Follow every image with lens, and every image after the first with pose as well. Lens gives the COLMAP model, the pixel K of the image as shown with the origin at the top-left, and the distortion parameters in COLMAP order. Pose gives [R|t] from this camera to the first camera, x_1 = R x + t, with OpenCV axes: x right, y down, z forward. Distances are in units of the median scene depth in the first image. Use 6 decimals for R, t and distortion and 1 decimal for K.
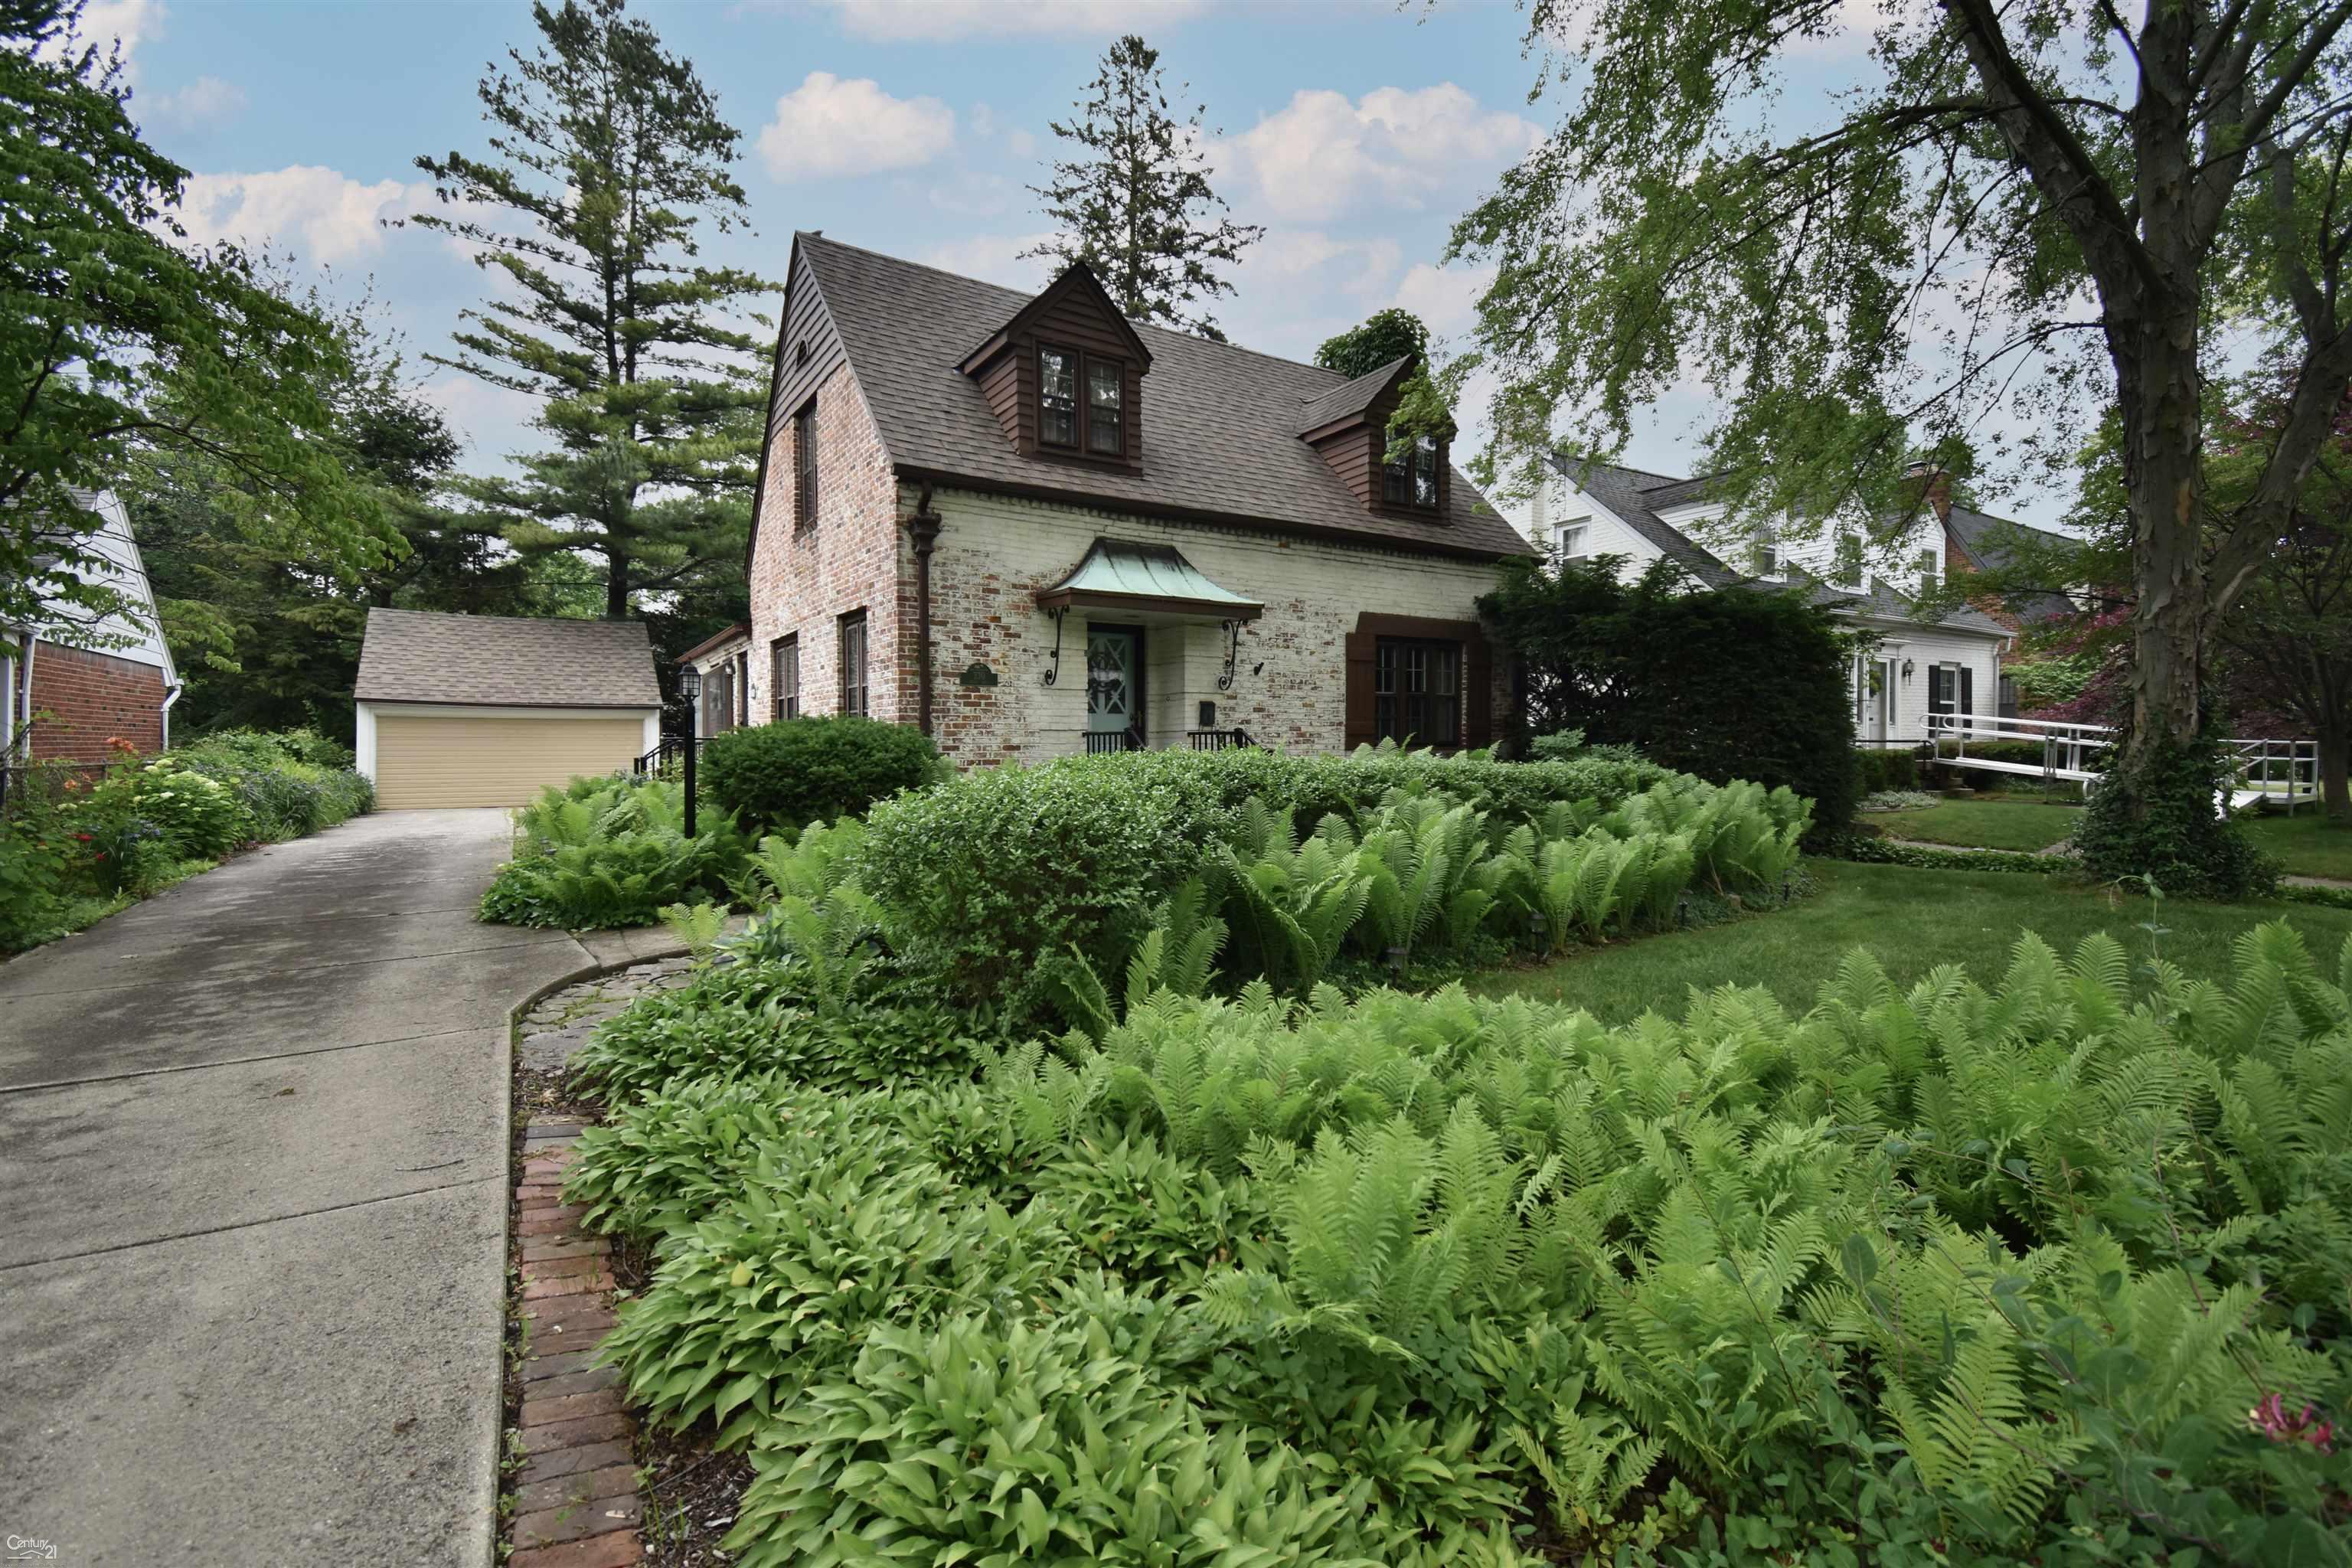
lens RADIAL K [[1073.3, 0, 1189.8], [0, 1073.3, 772.6], [0, 0, 1]] dist [-0.000468, -0.000322]
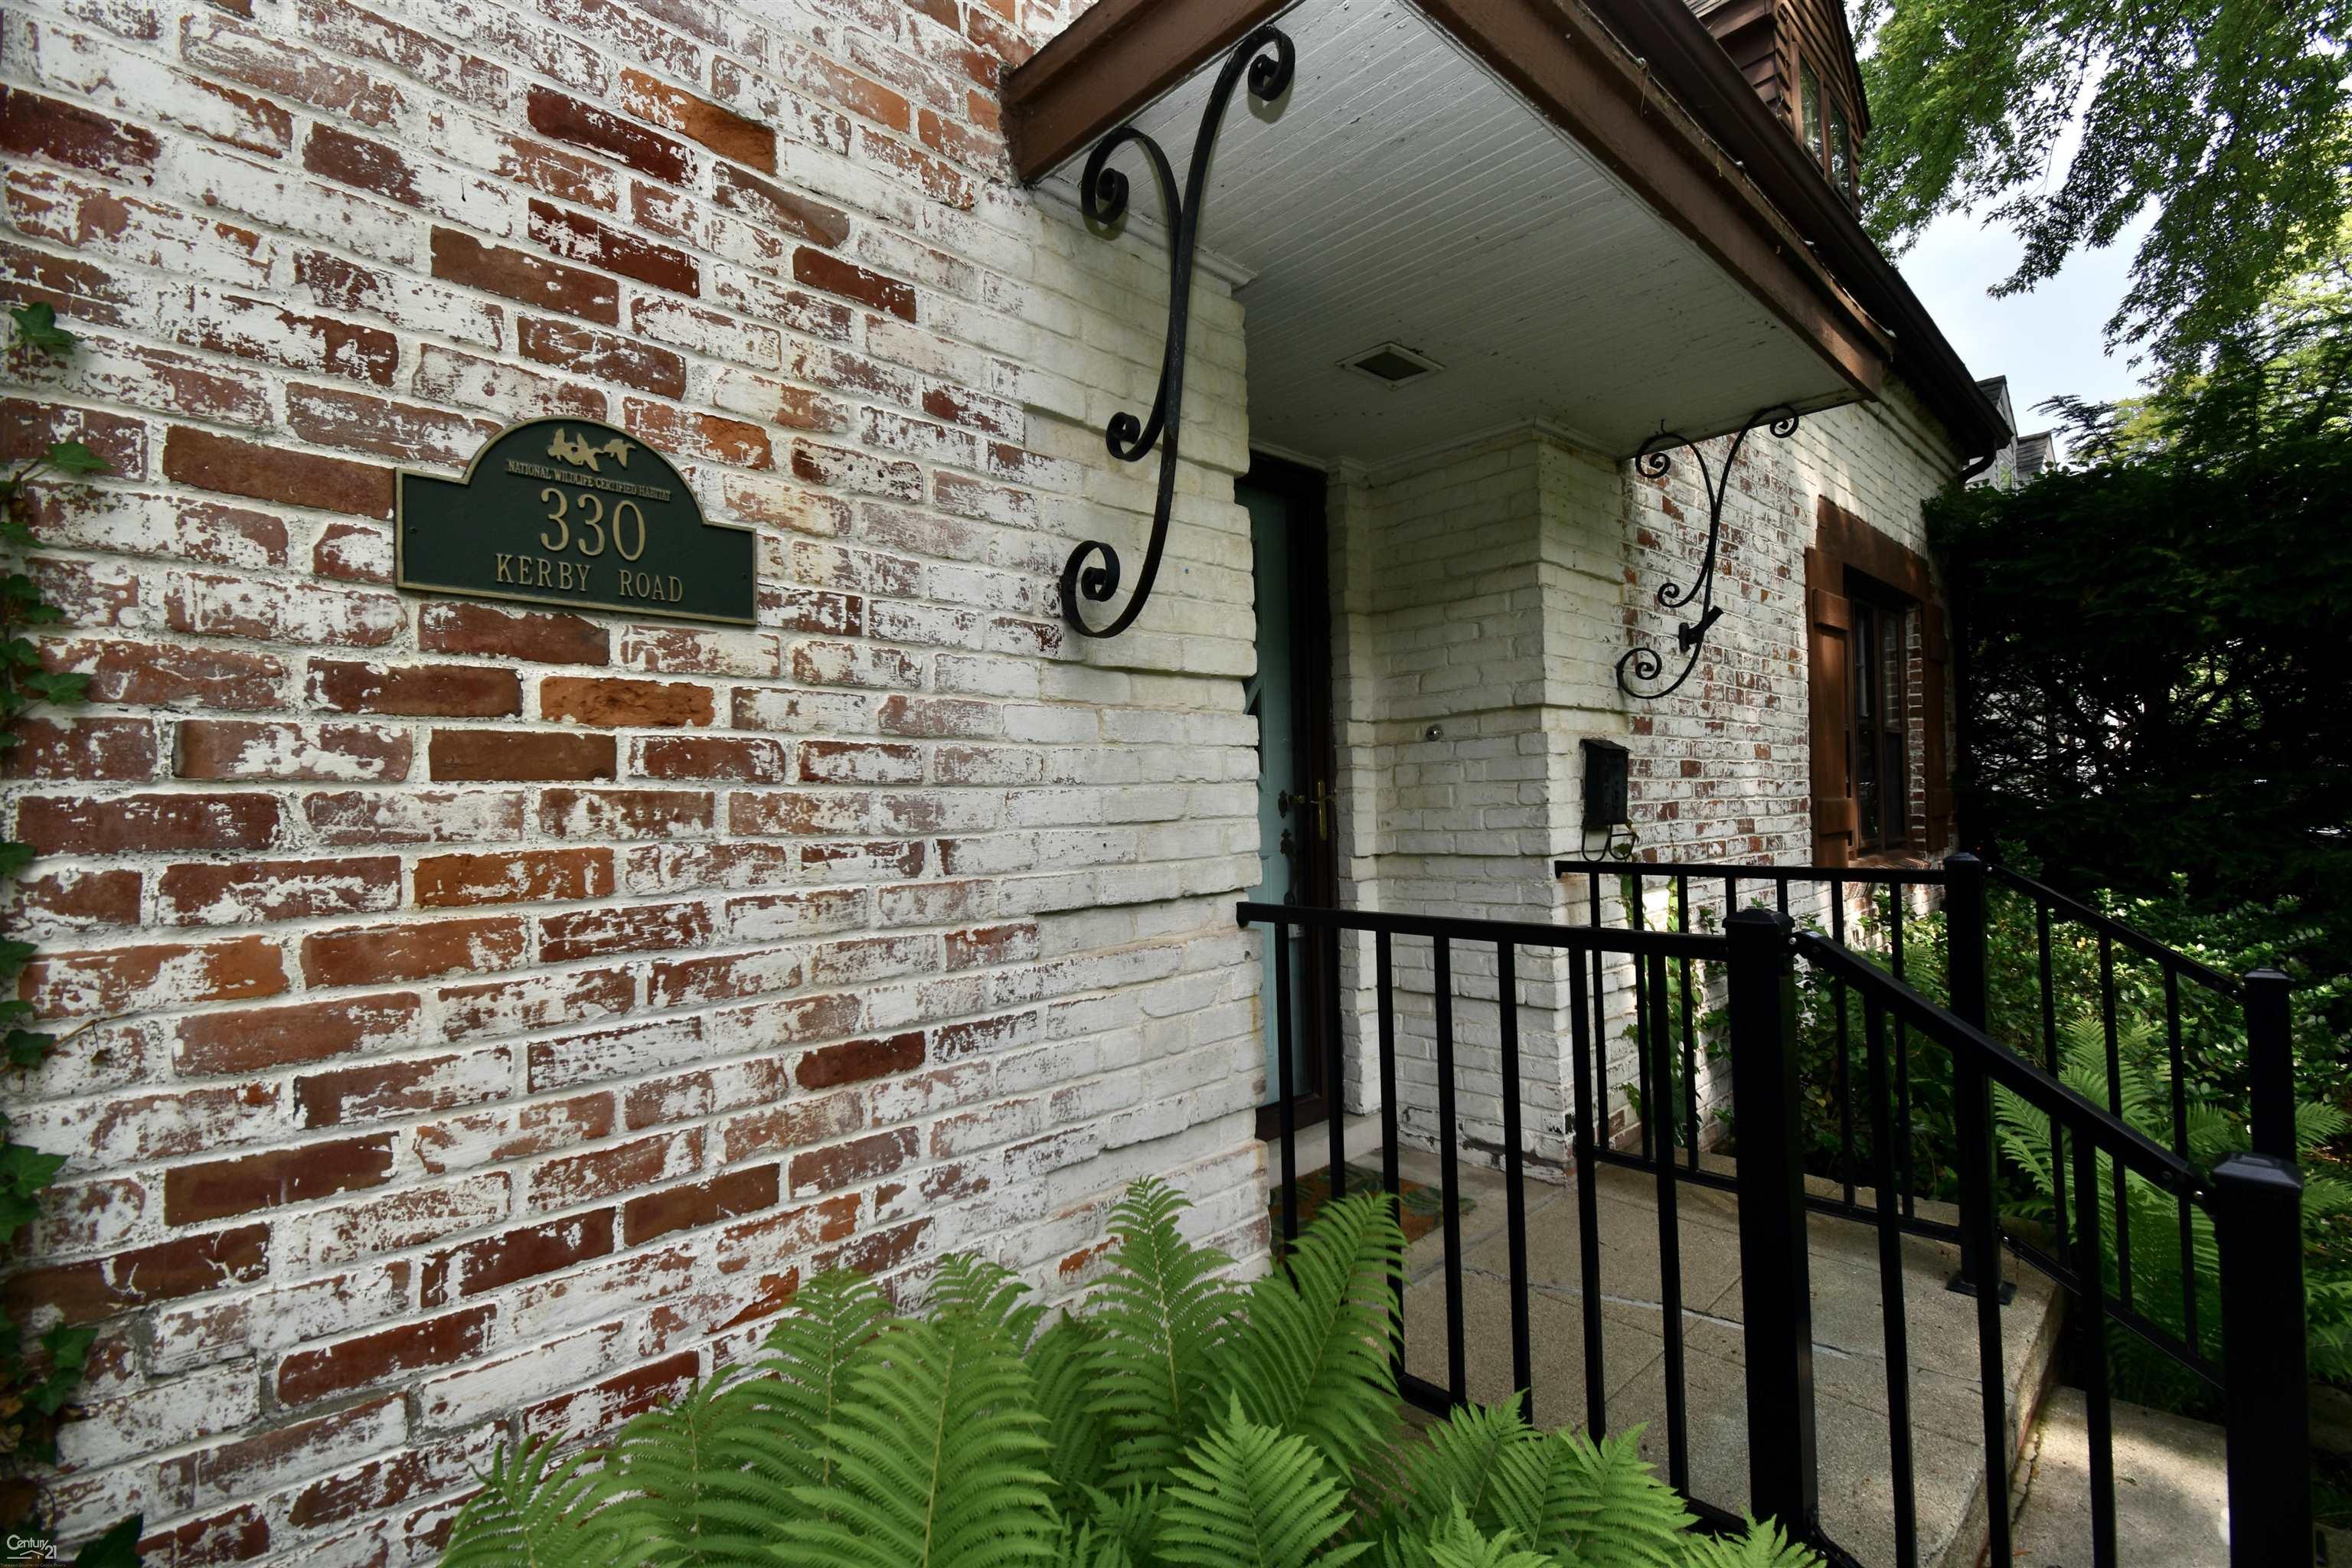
lens RADIAL K [[1073.3, 0, 1189.8], [0, 1073.3, 772.6], [0, 0, 1]] dist [-0.000468, -0.000322]
pose [[0.980059, -0.019357, 0.197759, -0.142527], [0.030935, 0.997972, -0.055626, -0.049148], [-0.196282, 0.060634, 0.978671, 0.803121]]
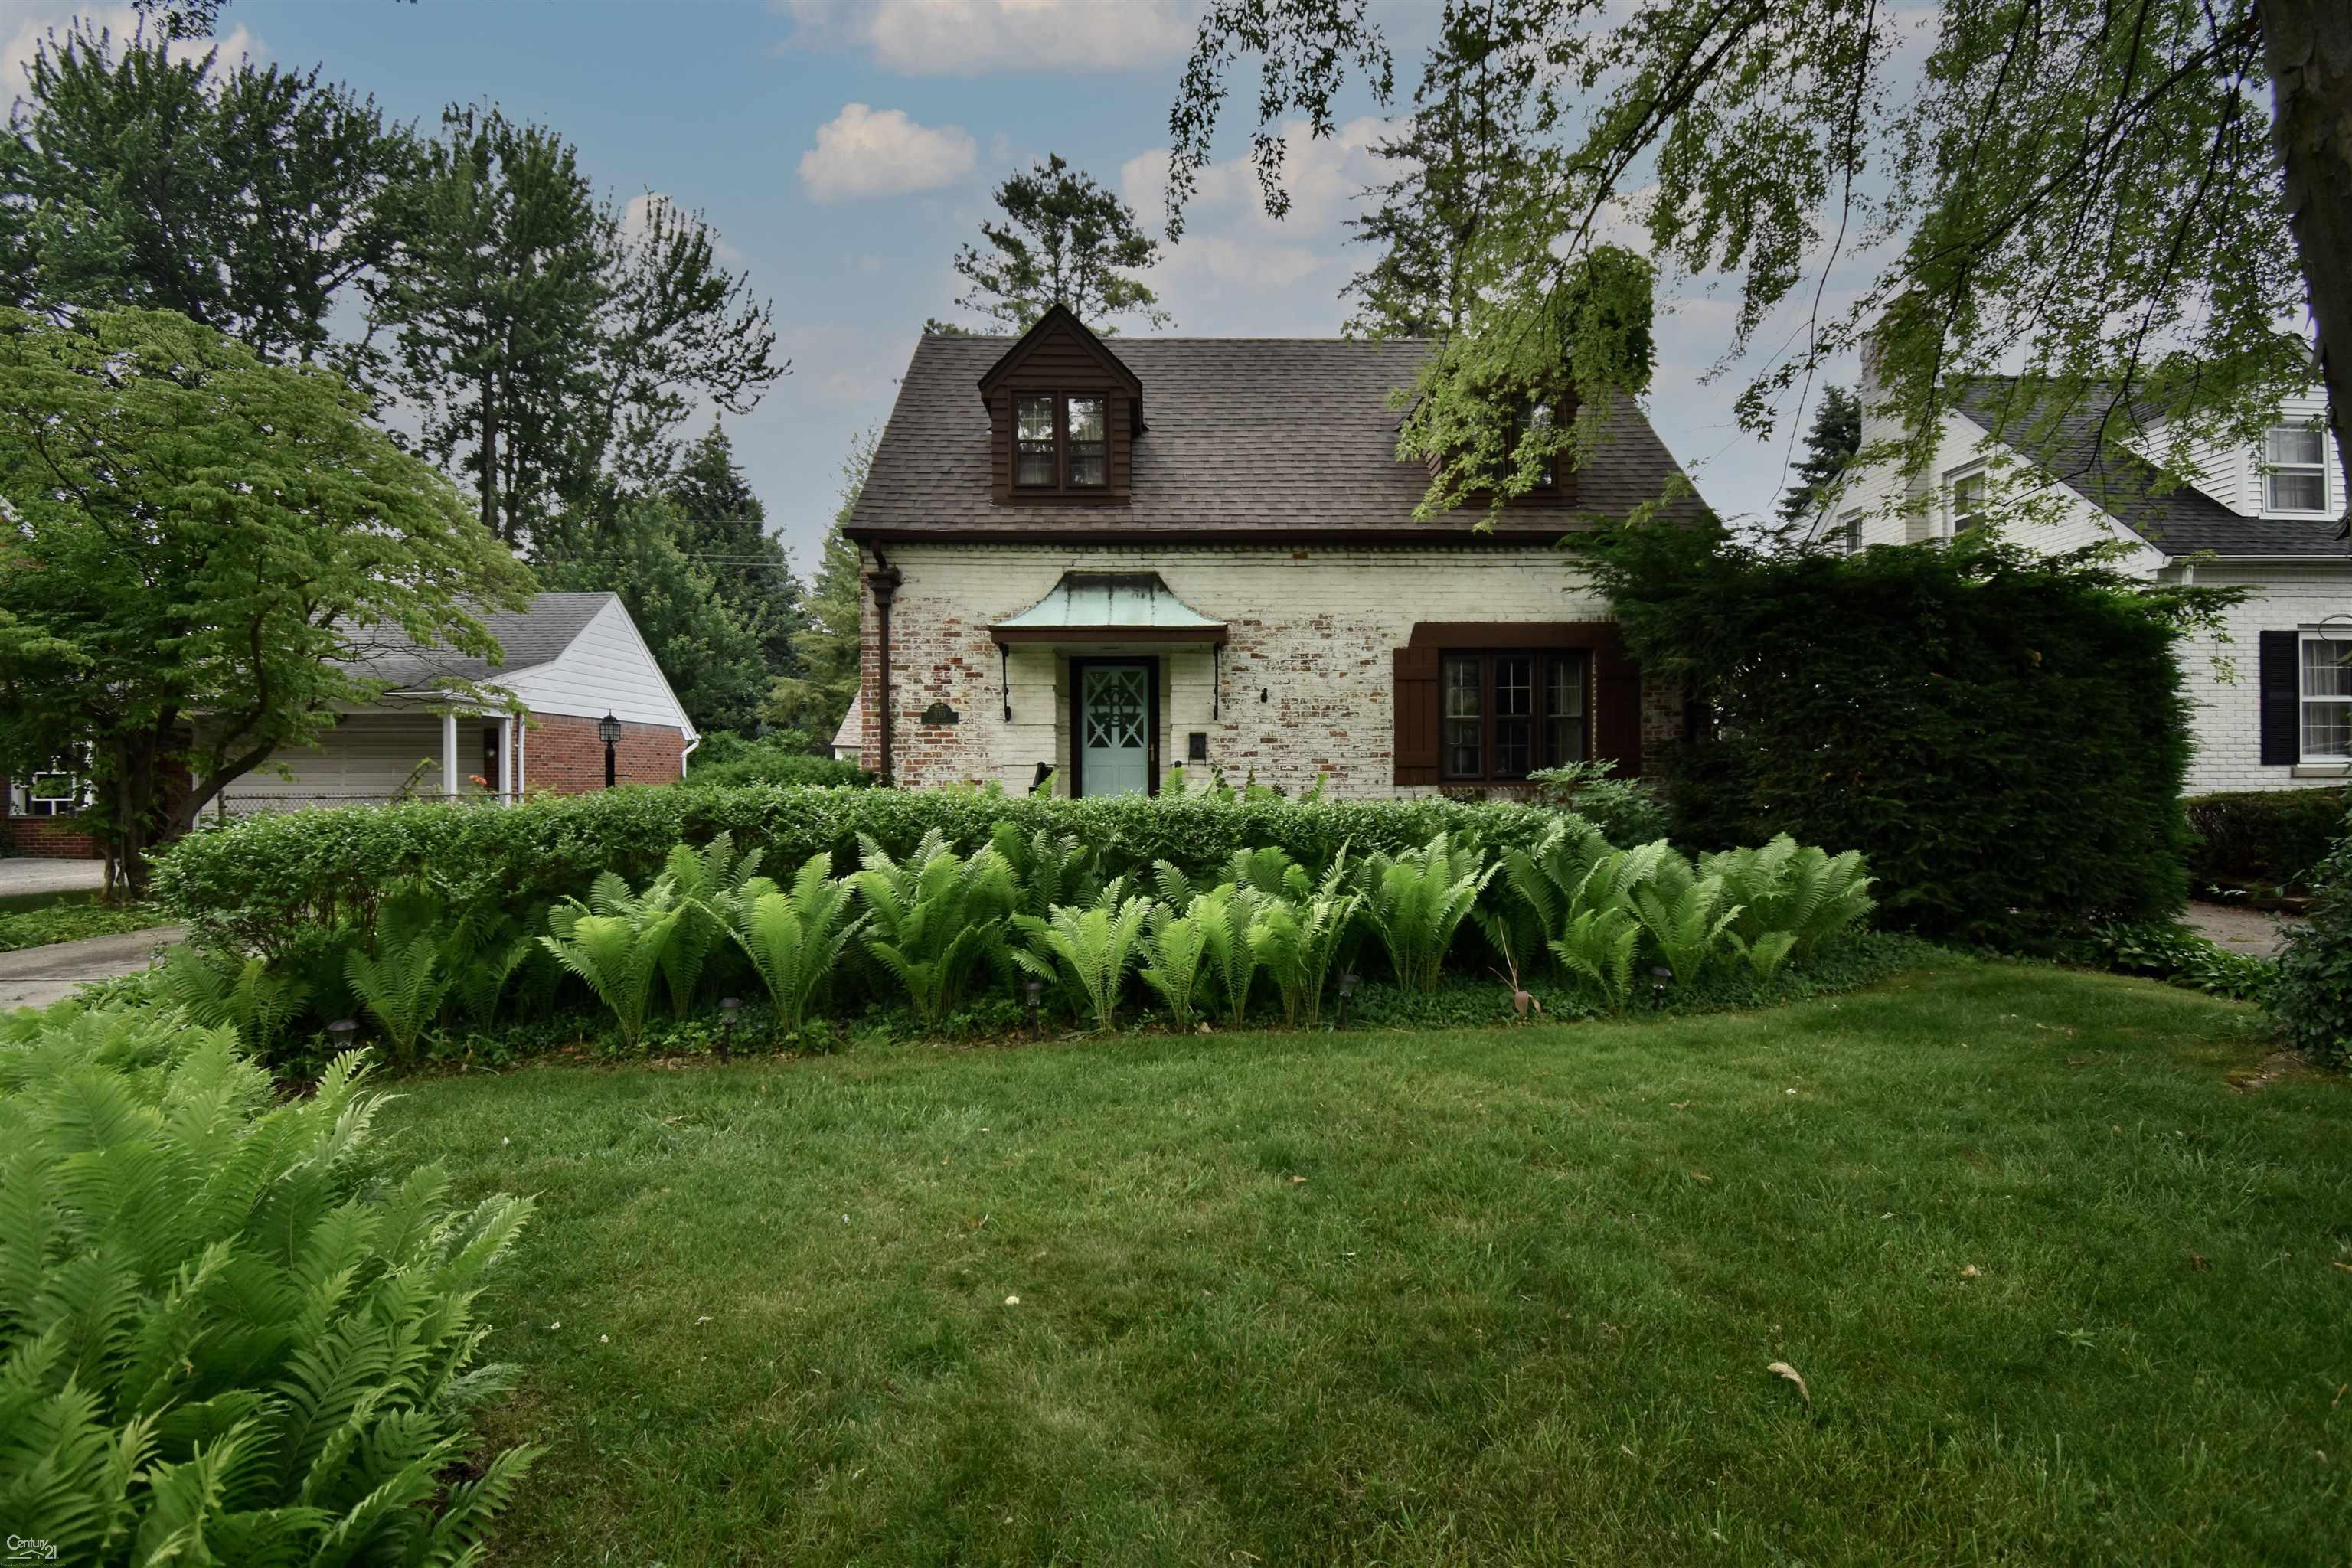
lens RADIAL K [[1073.3, 0, 1189.8], [0, 1073.3, 772.6], [0, 0, 1]] dist [-0.000468, -0.000322]
pose [[0.839329, -0.005299, -0.543598, 0.546126], [-0.013489, 0.999442, -0.030571, -0.003332], [0.543456, 0.032992, 0.838789, 0.225785]]
